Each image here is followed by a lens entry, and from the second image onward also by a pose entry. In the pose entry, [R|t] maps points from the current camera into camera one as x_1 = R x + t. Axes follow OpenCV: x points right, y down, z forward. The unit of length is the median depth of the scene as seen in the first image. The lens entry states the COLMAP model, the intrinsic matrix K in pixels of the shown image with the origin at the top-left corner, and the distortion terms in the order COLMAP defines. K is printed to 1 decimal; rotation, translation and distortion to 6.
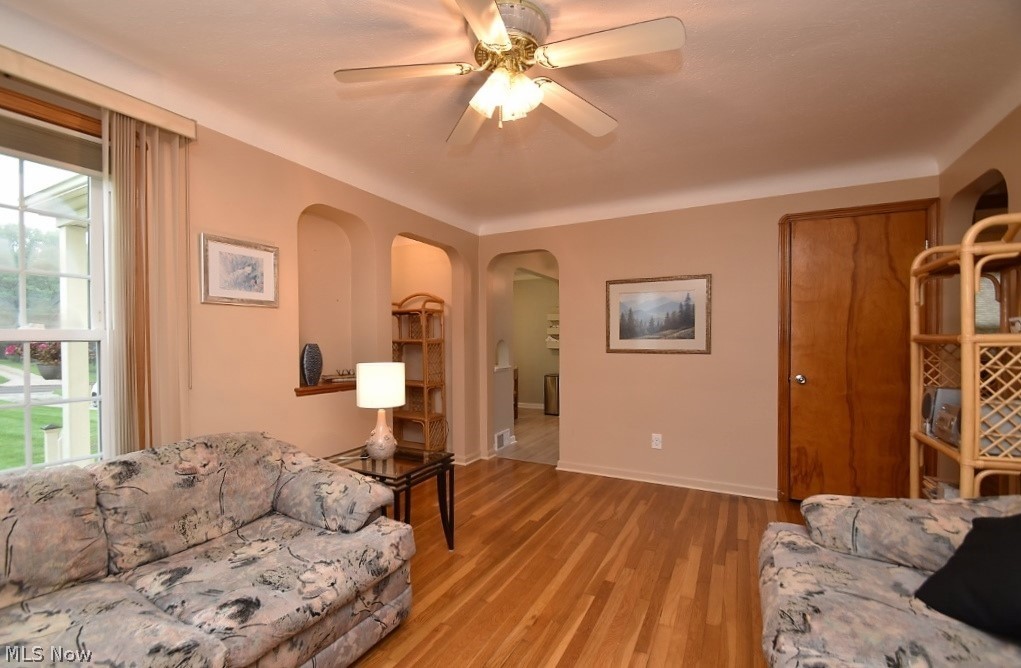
lens RADIAL K [[434.0, 0, 506.3], [0, 434.0, 338.6], [0, 0, 1]] dist [-0.001875, -0.000162]
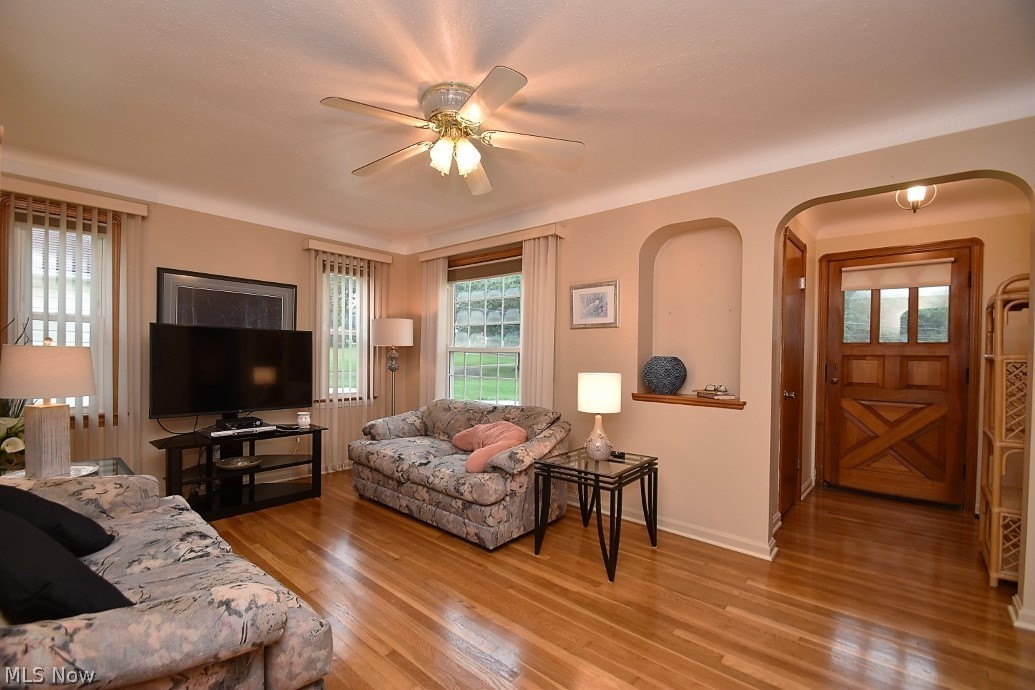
lens RADIAL K [[452.8, 0, 511.9], [0, 452.8, 351.1], [0, 0, 1]] dist [-0.001764, -0.000546]
pose [[-0.218628, 0.005671, -0.975792, 0.902672], [-0.003339, 0.999973, 0.006560, -0.009599], [0.975803, 0.004692, -0.218603, 1.051993]]
